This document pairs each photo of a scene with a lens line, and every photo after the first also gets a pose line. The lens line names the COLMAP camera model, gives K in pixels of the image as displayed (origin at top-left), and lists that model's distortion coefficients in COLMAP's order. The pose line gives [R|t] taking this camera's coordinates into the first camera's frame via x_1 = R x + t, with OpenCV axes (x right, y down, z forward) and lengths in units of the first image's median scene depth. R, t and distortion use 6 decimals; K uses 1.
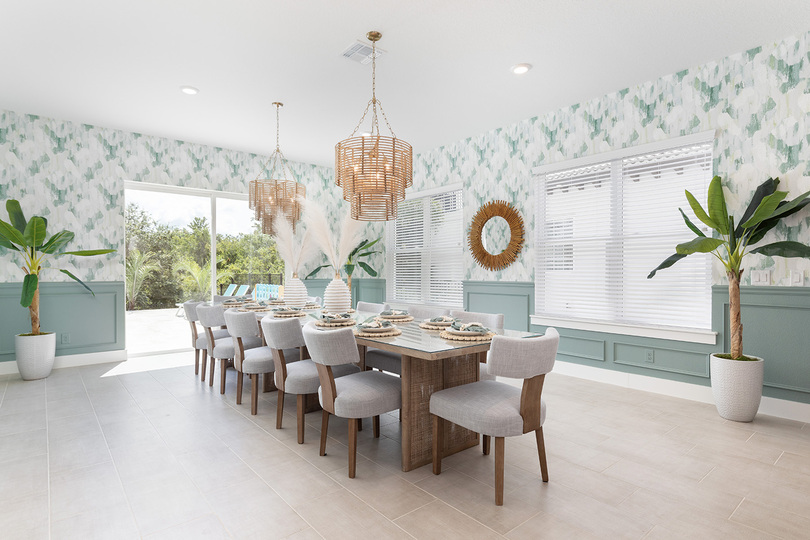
lens RADIAL K [[448.0, 0, 398.9], [0, 448.0, 274.5], [0, 0, 1]] dist [0.021670, 0.000107]
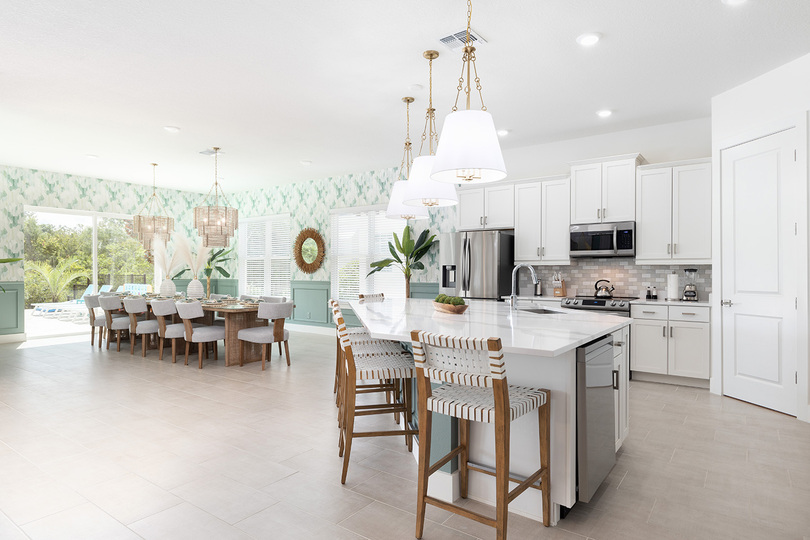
lens RADIAL K [[474.8, 0, 404.0], [0, 474.8, 276.0], [0, 0, 1]] dist [-0.000911, 0.001425]
pose [[0.966251, -0.000467, 0.257603, 0.112273], [-0.000575, 0.999992, 0.003971, -0.007797], [-0.257602, -0.003985, 0.966243, -0.650763]]
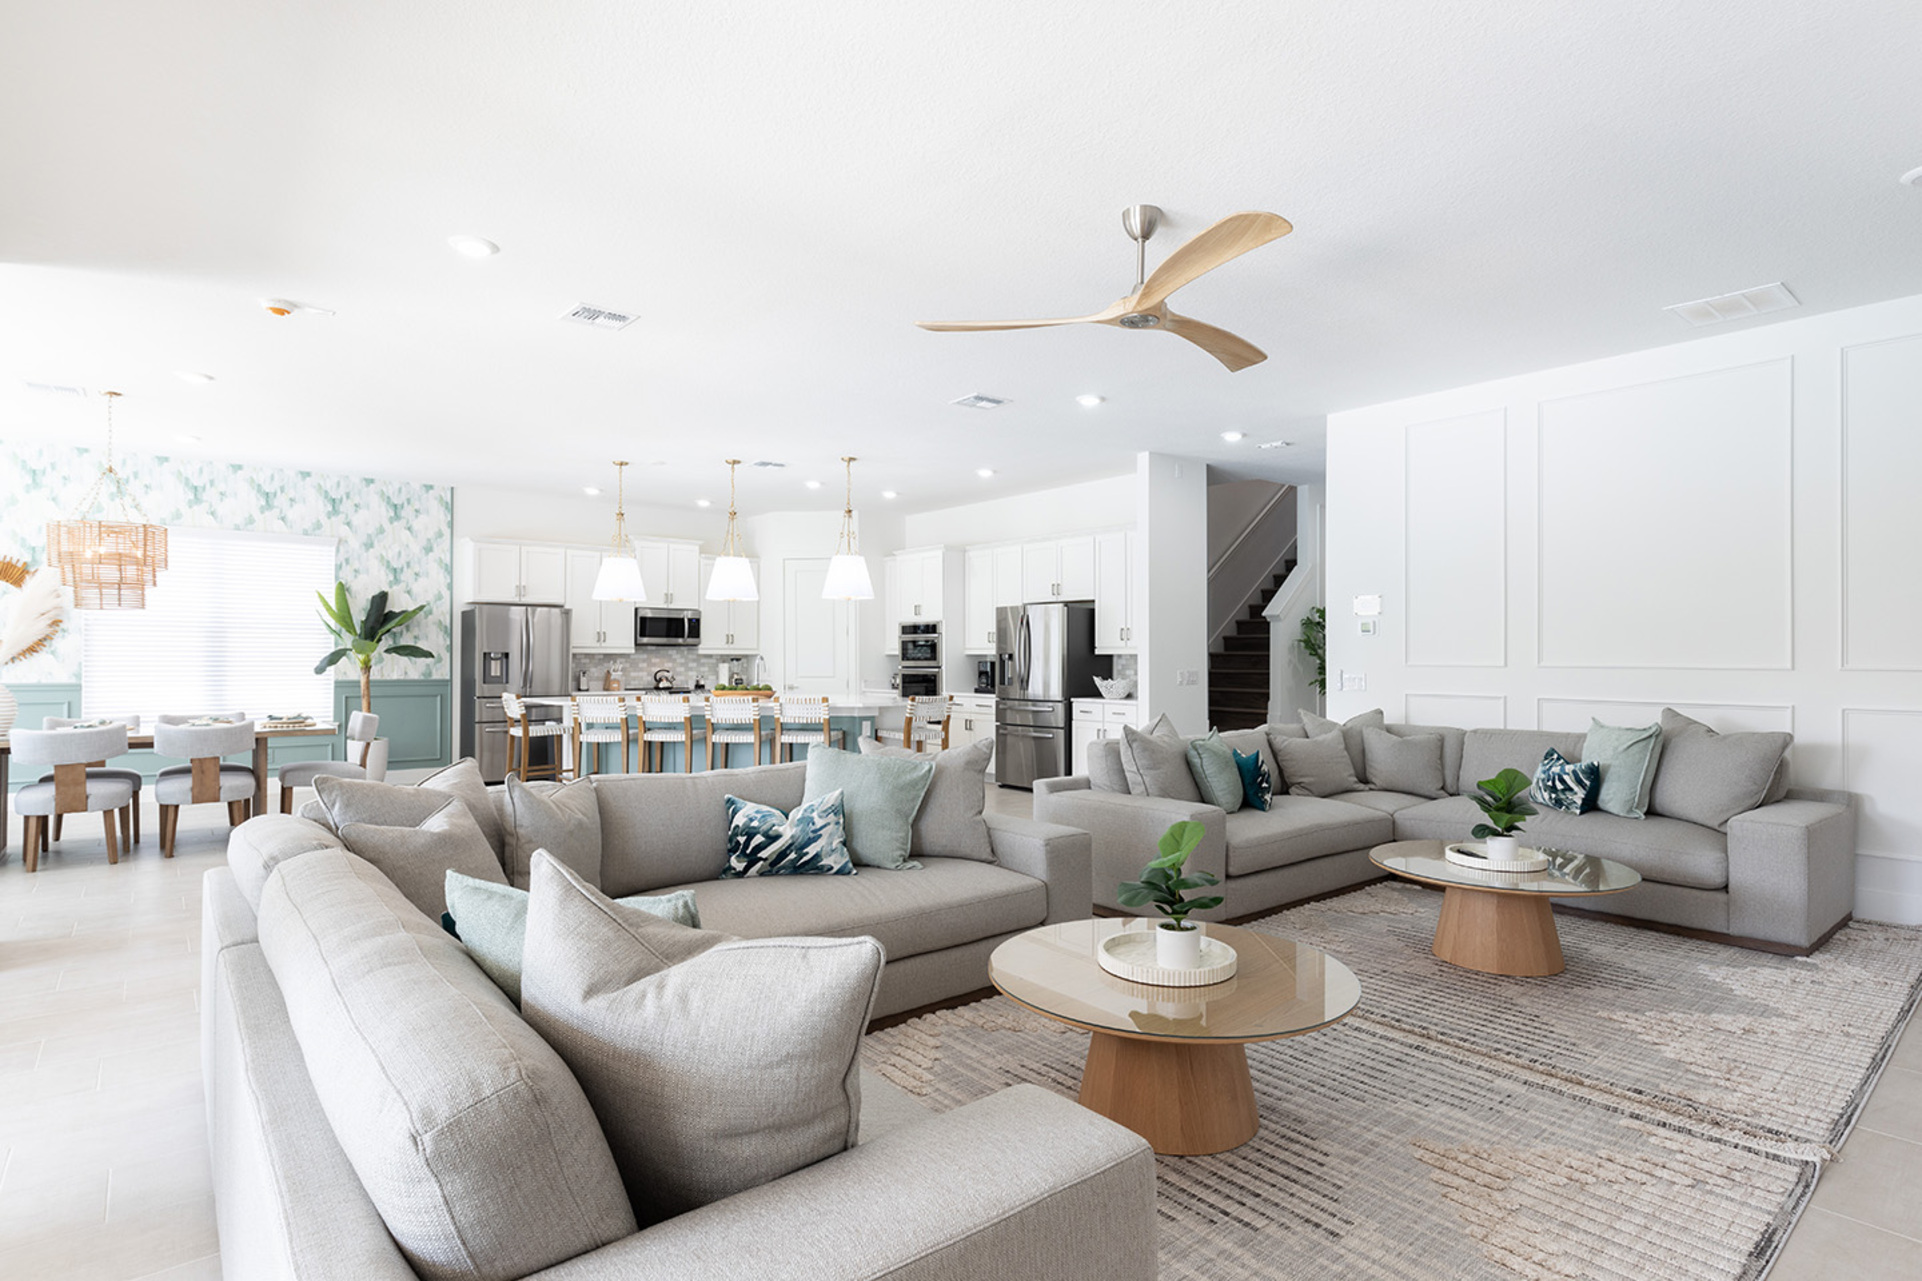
lens RADIAL K [[970.7, 0, 963.7], [0, 970.7, 644.9], [0, 0, 1]] dist [-0.005233, -0.001080]
pose [[-0.025020, 0.017293, 0.999537, -1.159759], [0.005486, 0.999838, -0.017161, -0.008599], [-0.999672, 0.005054, -0.025111, -0.315126]]
